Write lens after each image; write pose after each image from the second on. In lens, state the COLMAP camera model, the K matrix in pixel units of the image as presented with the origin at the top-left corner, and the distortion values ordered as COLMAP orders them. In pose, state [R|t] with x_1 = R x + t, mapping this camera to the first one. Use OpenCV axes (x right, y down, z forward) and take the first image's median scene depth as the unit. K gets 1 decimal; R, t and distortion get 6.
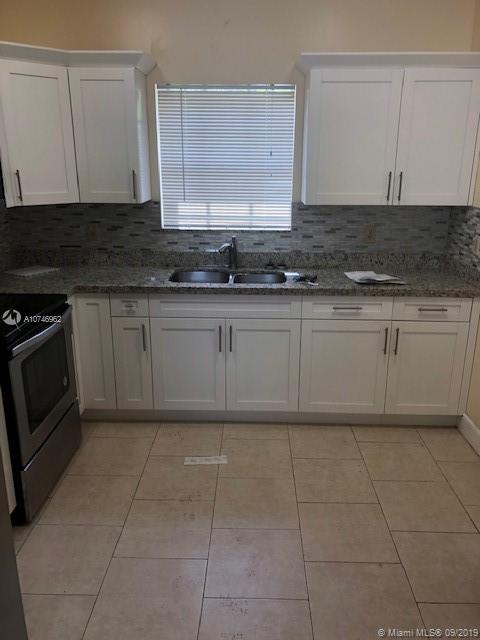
lens RADIAL K [[518.4, 0, 241.6], [0, 518.4, 315.5], [0, 0, 1]] dist [0.025904, -0.016593]
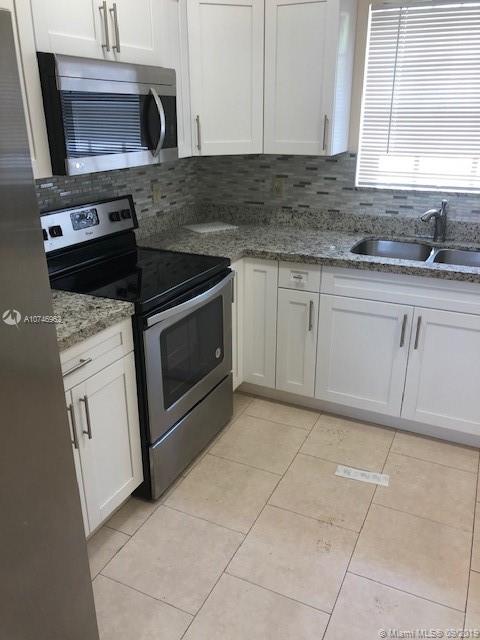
lens RADIAL K [[518.4, 0, 241.6], [0, 518.4, 315.5], [0, 0, 1]] dist [0.025904, -0.016593]
pose [[0.910114, 0.138546, -0.390509, 0.037154], [-0.103937, 0.988646, 0.108521, -0.035029], [0.401110, -0.058178, 0.914180, 0.152556]]
